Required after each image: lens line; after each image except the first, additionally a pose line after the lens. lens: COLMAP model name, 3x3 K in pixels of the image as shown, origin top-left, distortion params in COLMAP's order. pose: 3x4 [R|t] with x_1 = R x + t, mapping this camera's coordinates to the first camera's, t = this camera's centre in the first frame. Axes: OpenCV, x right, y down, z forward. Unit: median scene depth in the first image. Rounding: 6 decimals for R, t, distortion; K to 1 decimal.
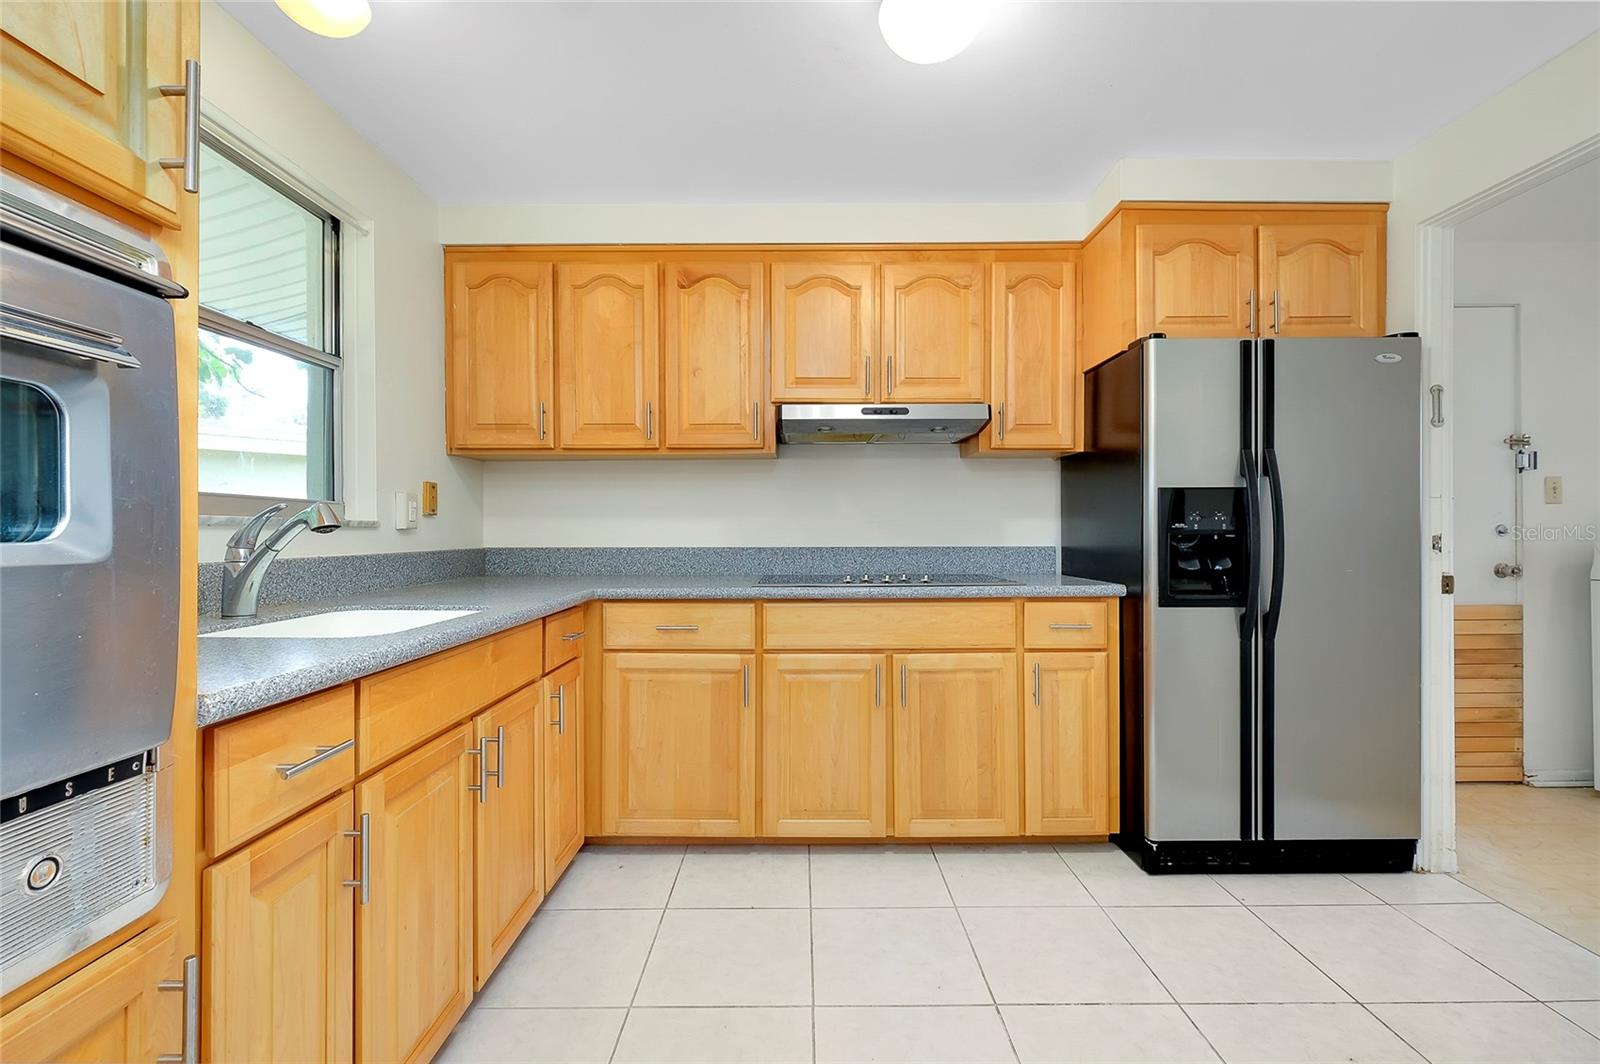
lens RADIAL K [[712.6, 0, 830.4], [0, 712.6, 529.4], [0, 0, 1]] dist [-0.001431, 0.000978]
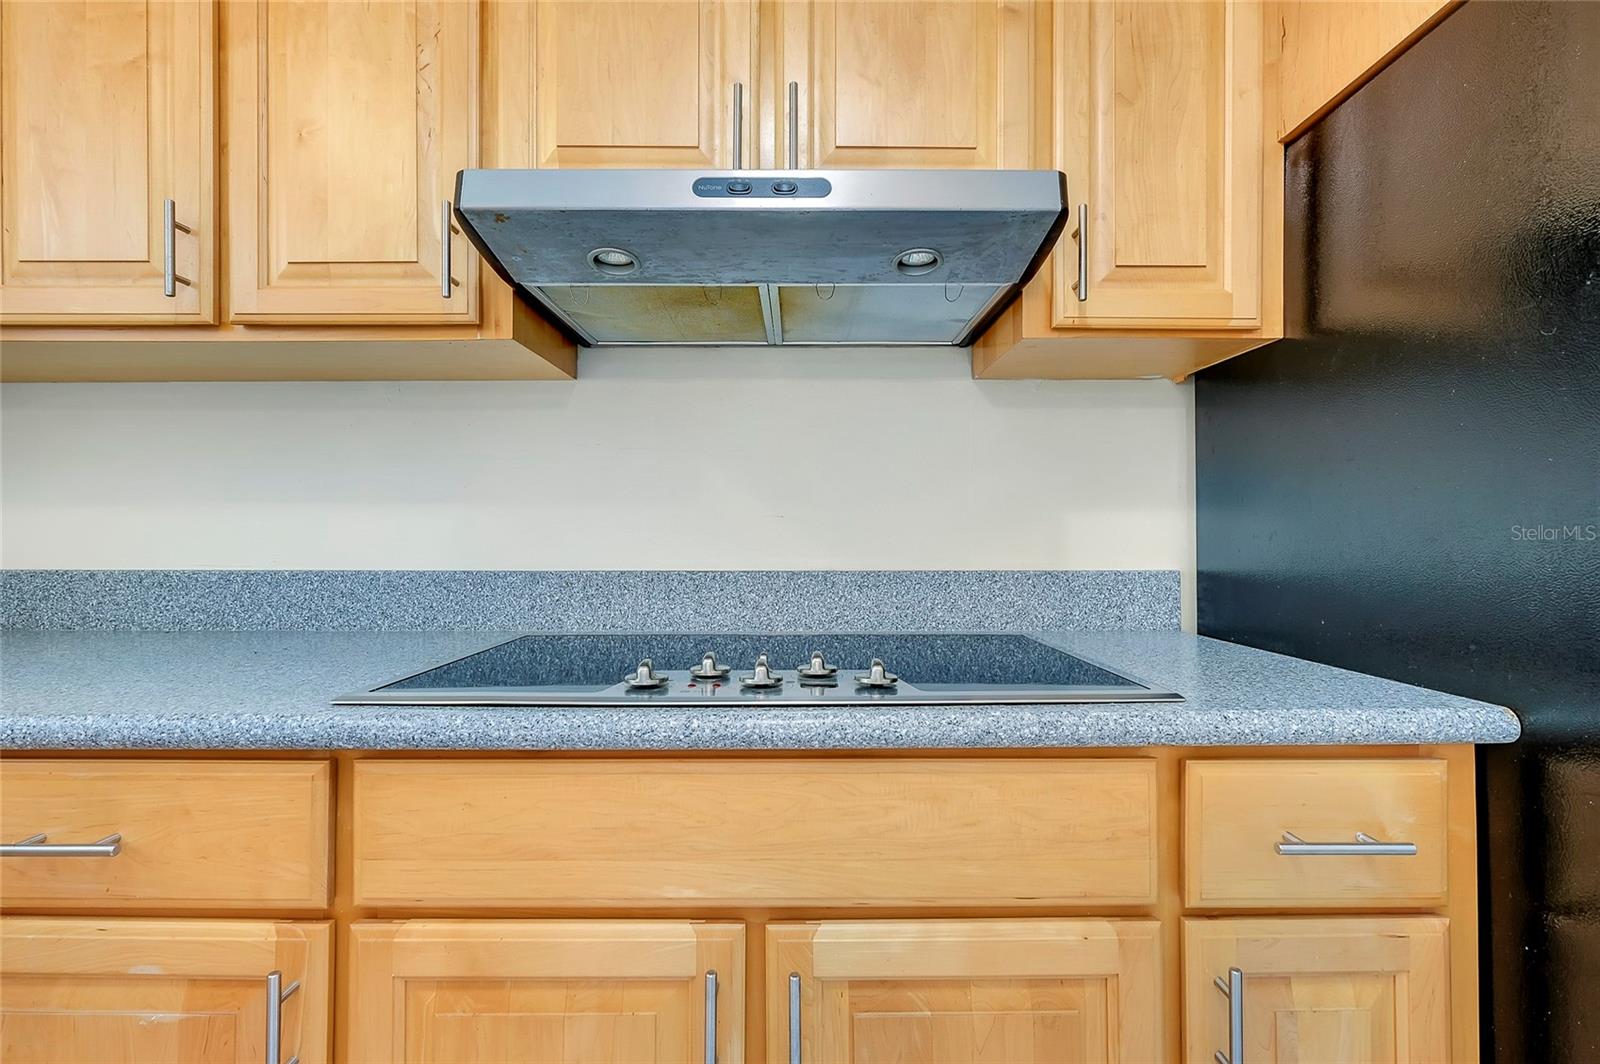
lens RADIAL K [[712.6, 0, 822.5], [0, 712.6, 527.7], [0, 0, 1]] dist [-0.001431, 0.000978]
pose [[0.999952, 0.002494, -0.009498, 0.114766], [-0.002631, 0.999892, -0.014434, 0.004395], [0.009461, 0.014459, 0.999851, 0.682054]]
